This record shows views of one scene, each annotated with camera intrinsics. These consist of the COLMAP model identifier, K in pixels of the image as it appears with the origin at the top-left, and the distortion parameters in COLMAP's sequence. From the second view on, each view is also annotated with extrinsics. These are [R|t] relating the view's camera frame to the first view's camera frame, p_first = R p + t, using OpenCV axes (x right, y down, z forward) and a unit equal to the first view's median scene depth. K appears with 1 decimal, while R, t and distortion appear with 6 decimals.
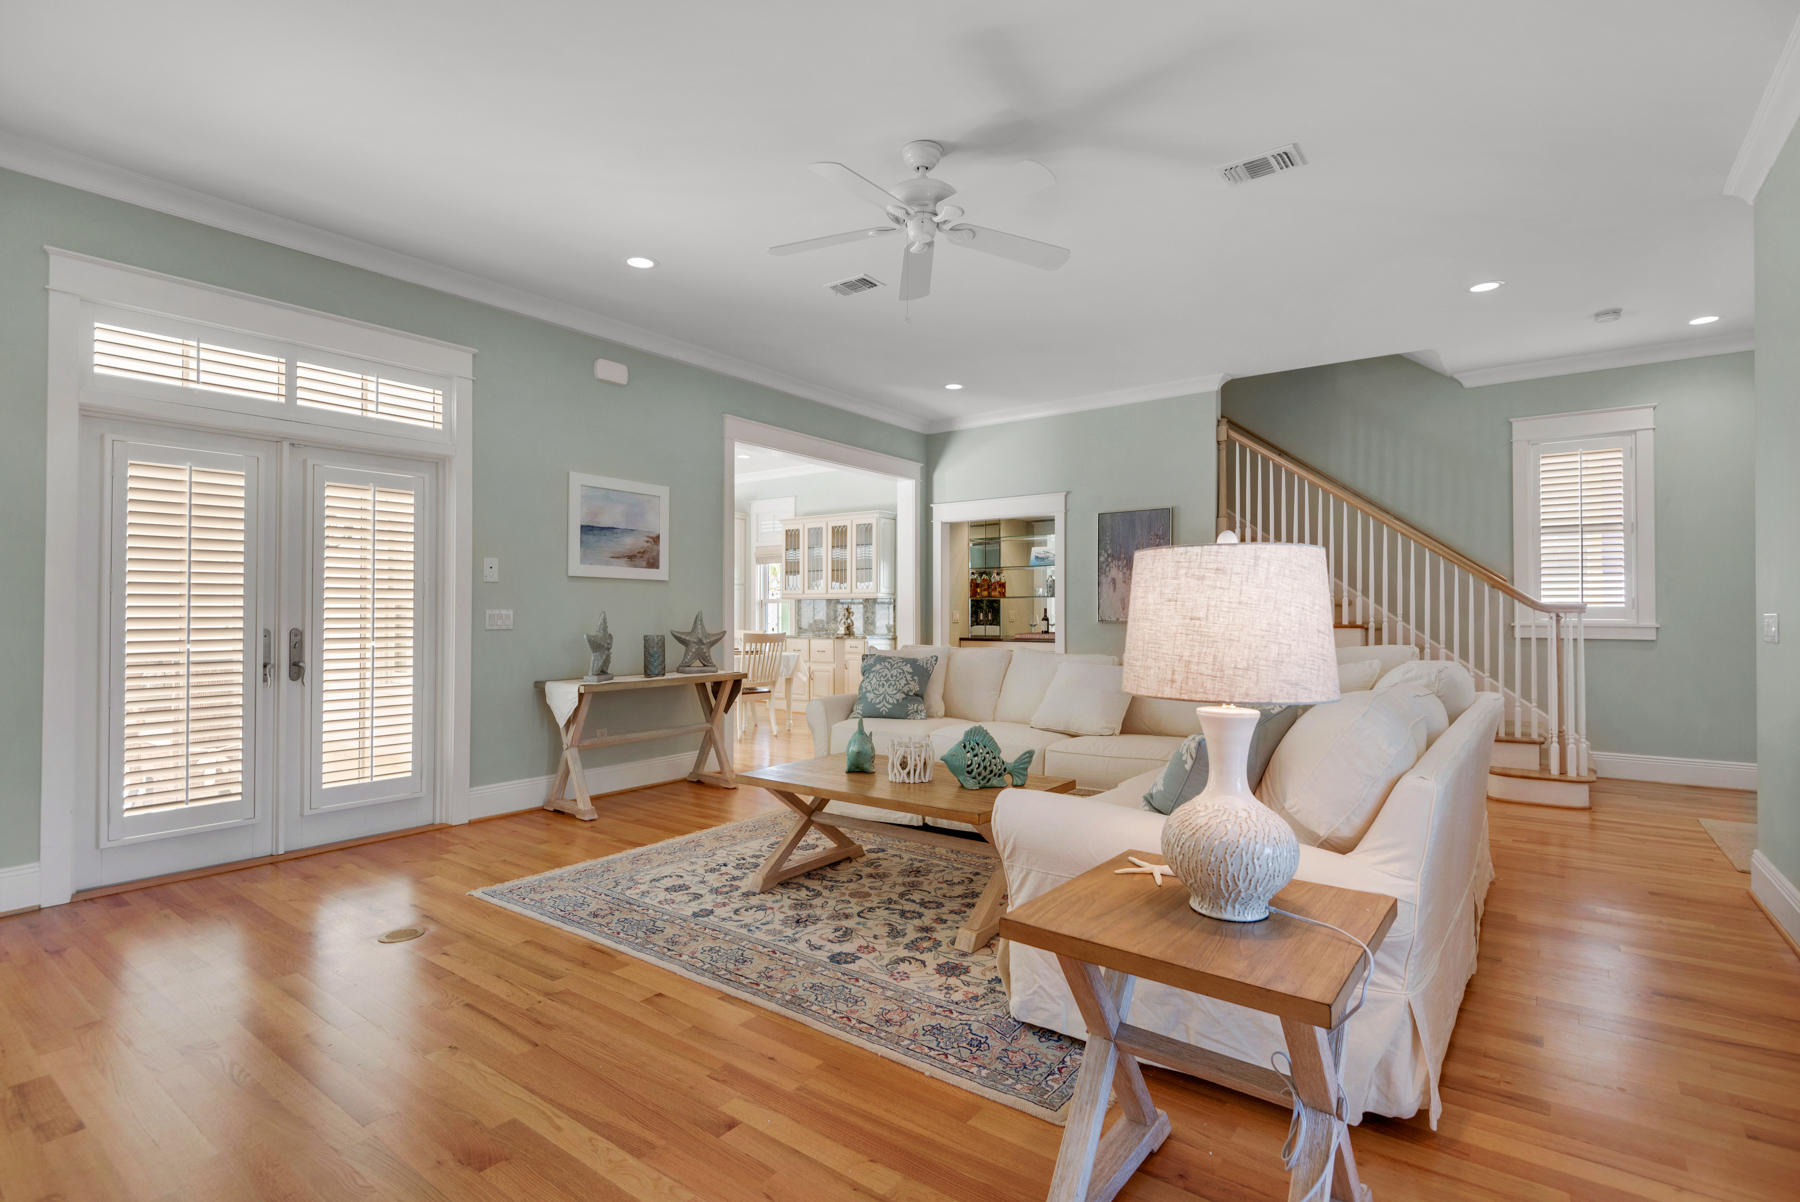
lens RADIAL K [[839.8, 0, 888.9], [0, 839.8, 601.6], [0, 0, 1]] dist [0.019336, -0.007992]
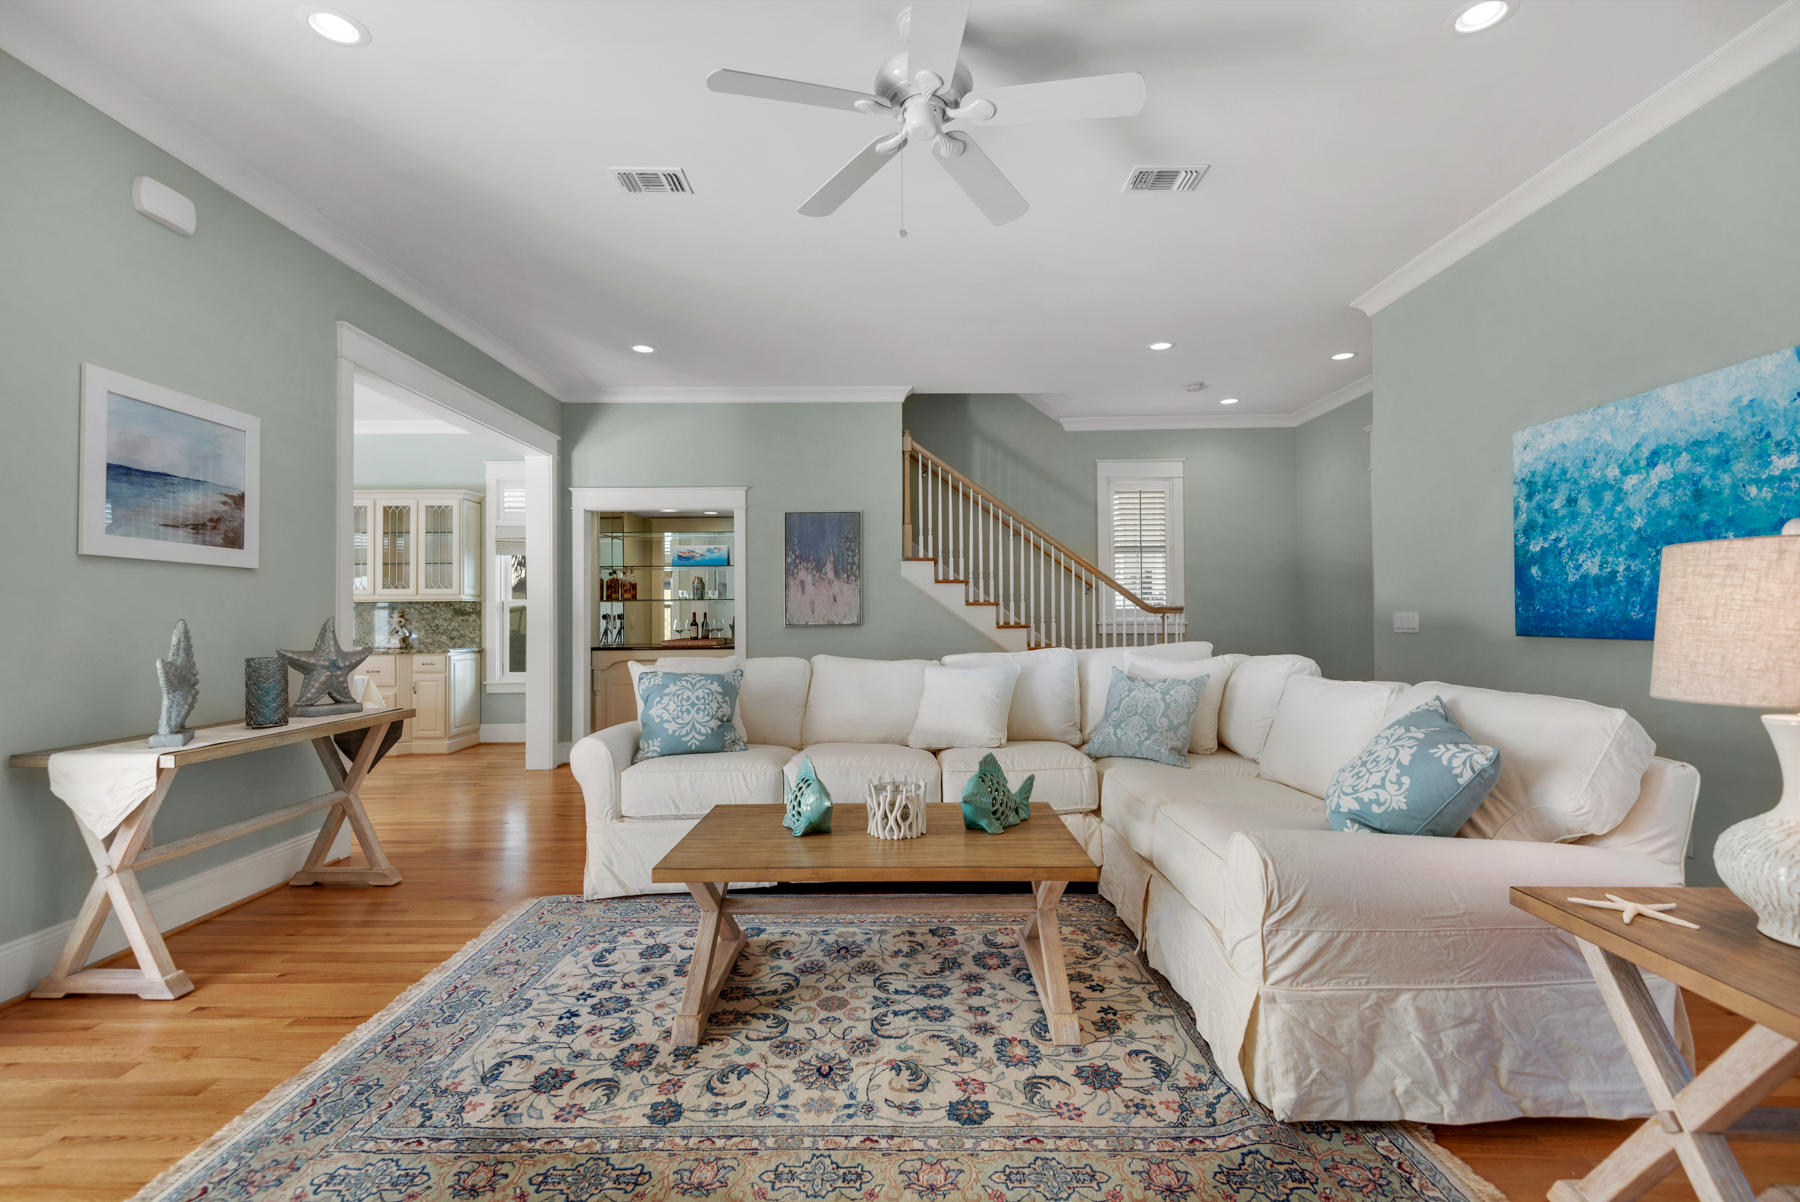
lens RADIAL K [[809.8, 0, 886.7], [0, 809.8, 599.1], [0, 0, 1]] dist [0.021088, -0.005967]
pose [[0.804834, 0.005892, 0.593471, -0.378746], [-0.000753, 0.999960, -0.008908, 0.003640], [-0.593500, 0.006722, 0.804806, 0.364921]]
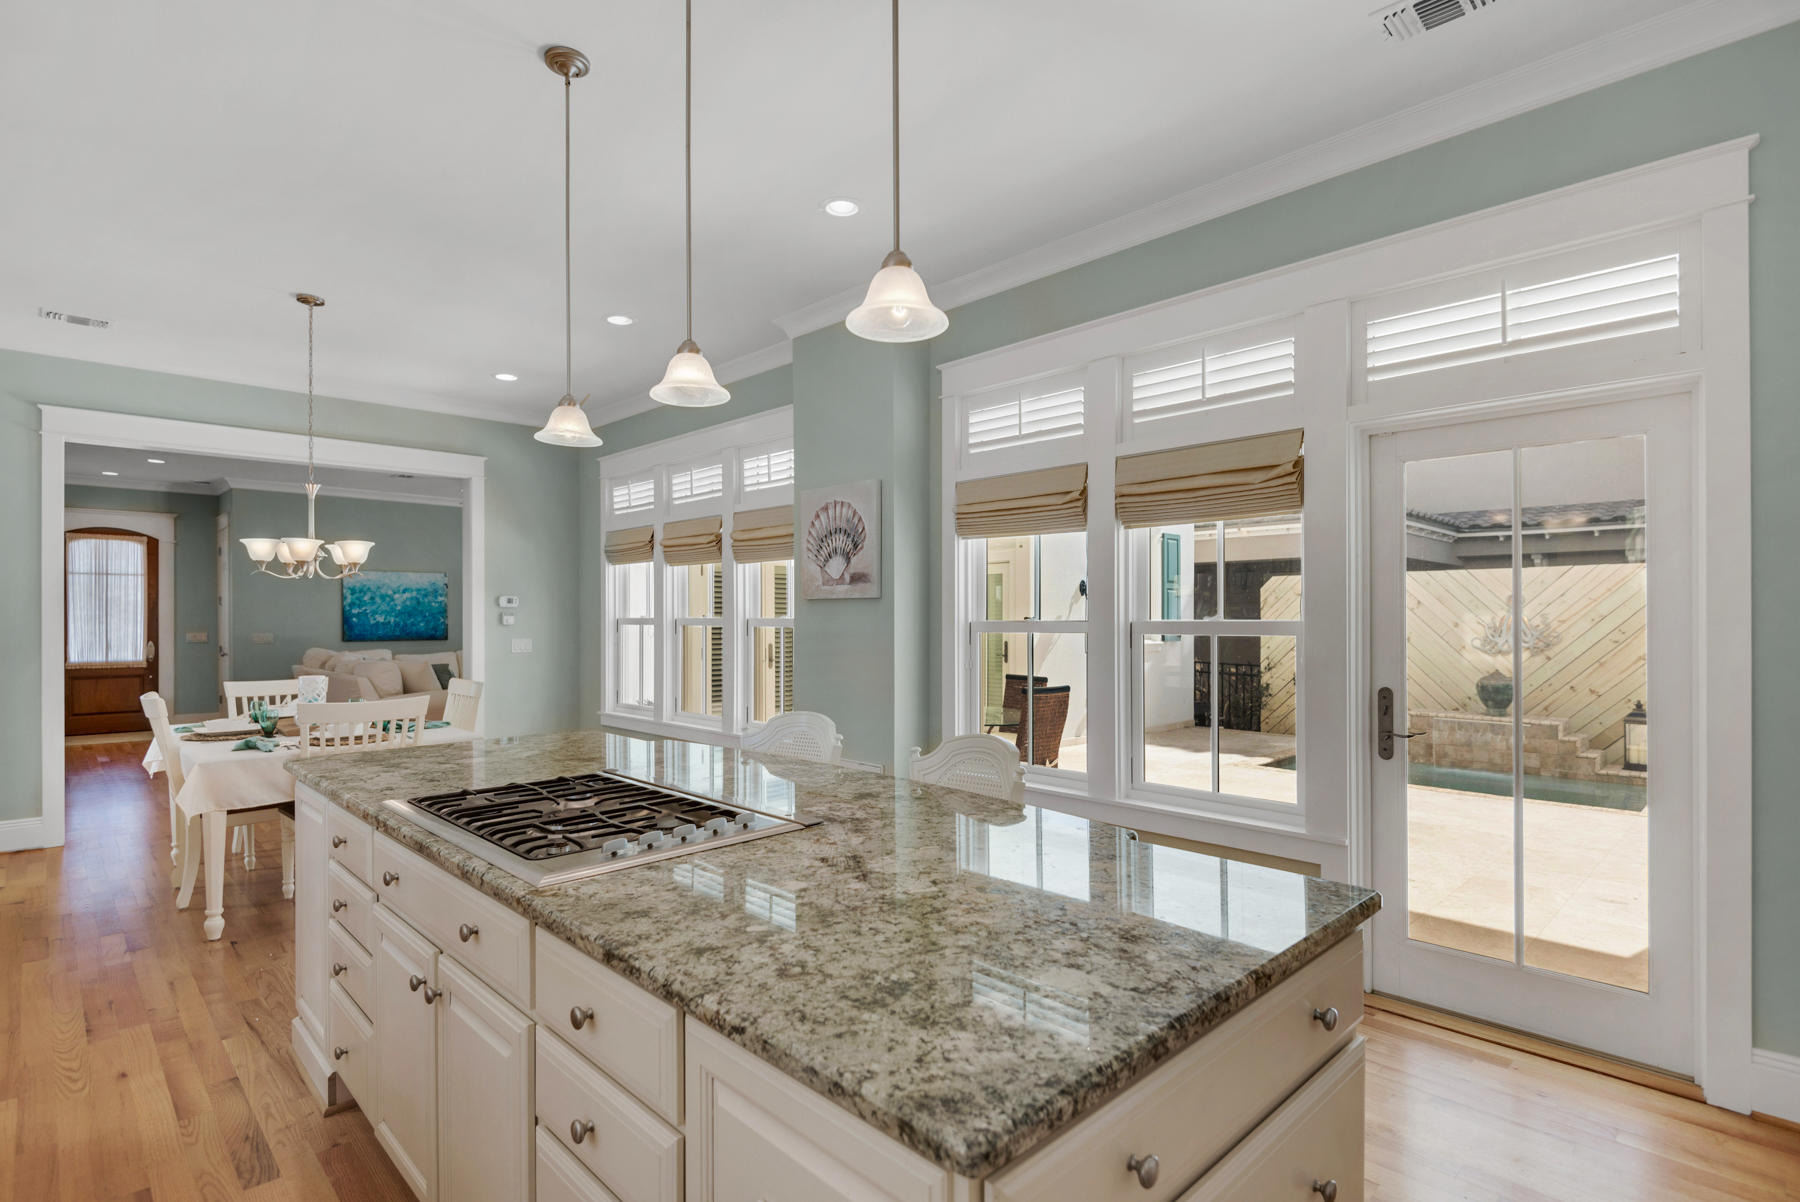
lens RADIAL K [[895.7, 0, 887.4], [0, 895.7, 613.7], [0, 0, 1]] dist [0.013239, -0.004273]
pose [[-0.986683, 0.005327, 0.162567, -1.461429], [0.002323, 0.999823, -0.018668, 0.003610], [-0.162637, -0.018042, -0.986521, 3.291141]]
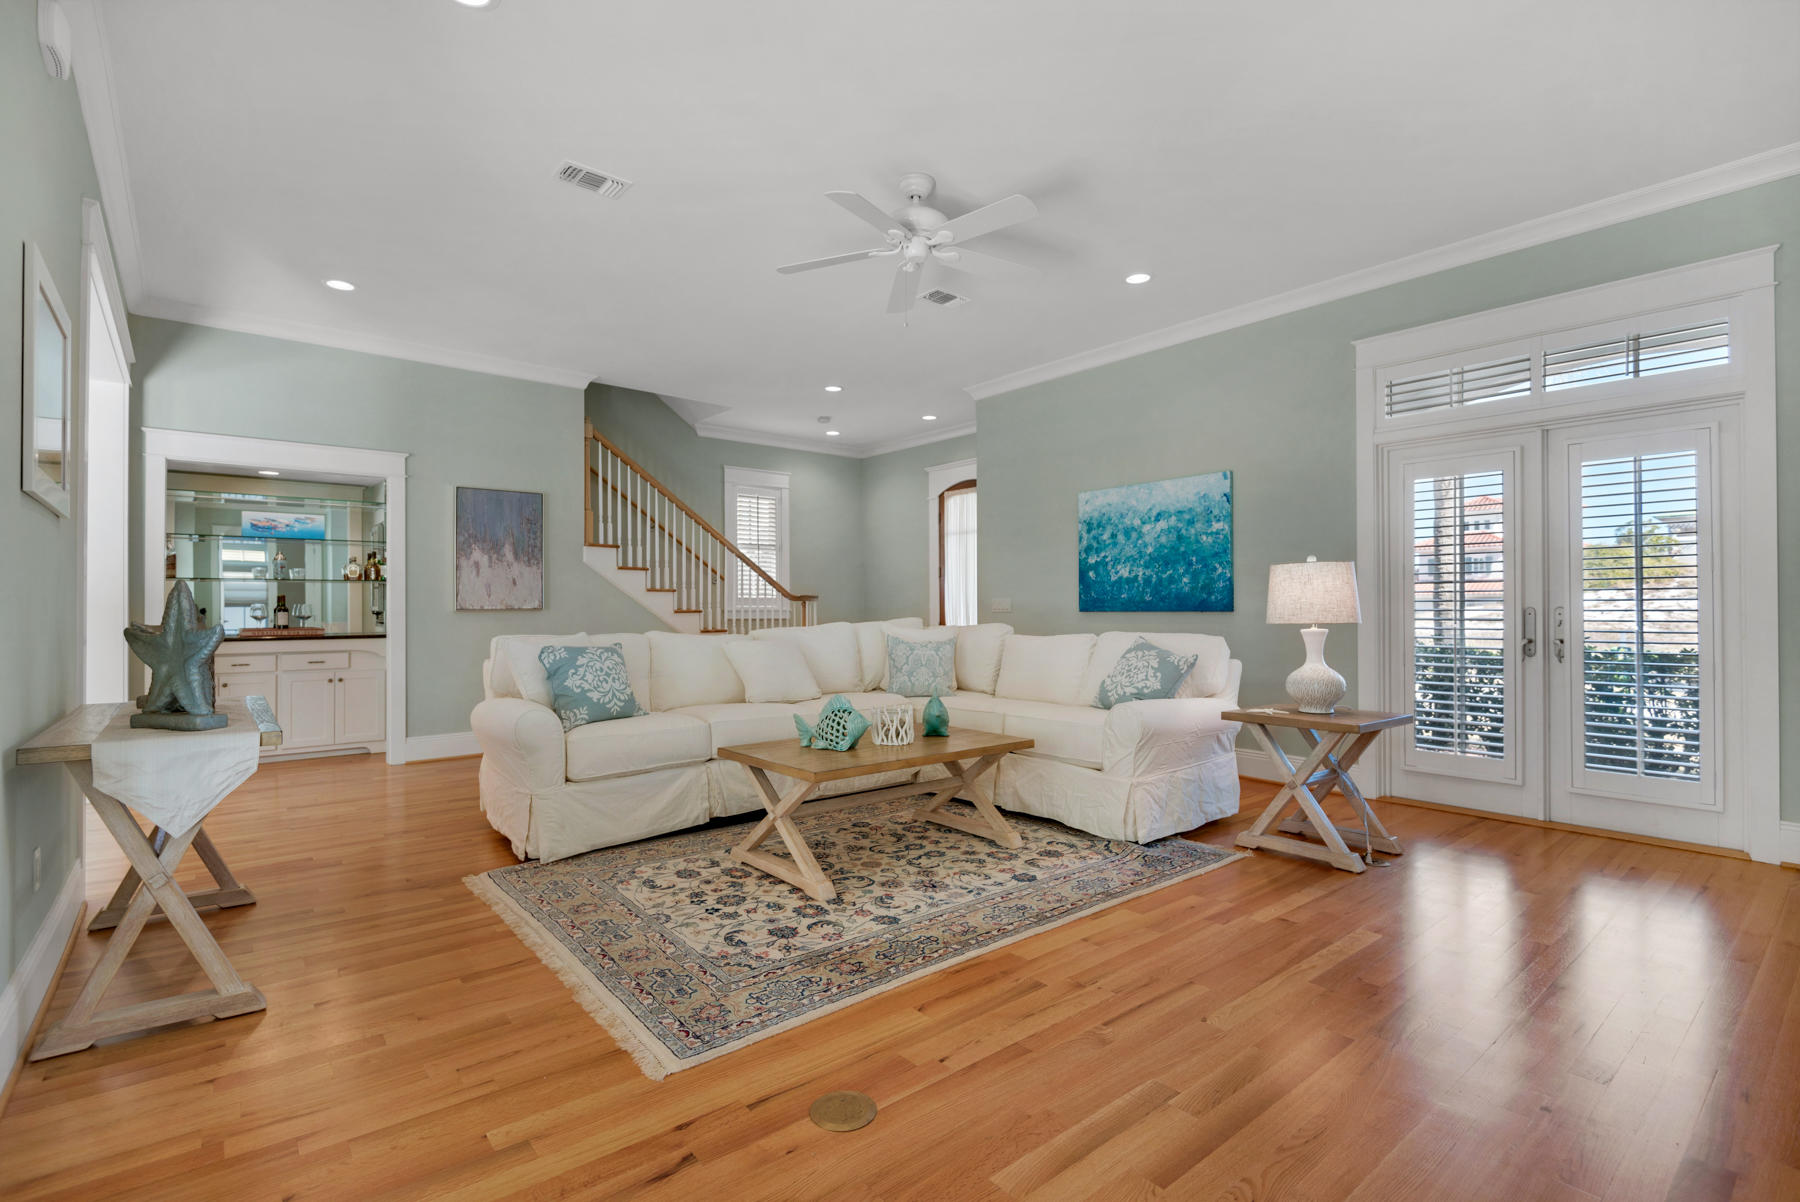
lens RADIAL K [[839.8, 0, 876.1], [0, 839.8, 604.0], [0, 0, 1]] dist [0.019336, -0.007992]
pose [[0.241954, 0.005644, 0.970271, -0.934135], [-0.009487, 0.999949, -0.003451, 0.031010], [-0.970241, -0.008370, 0.241995, 0.678973]]
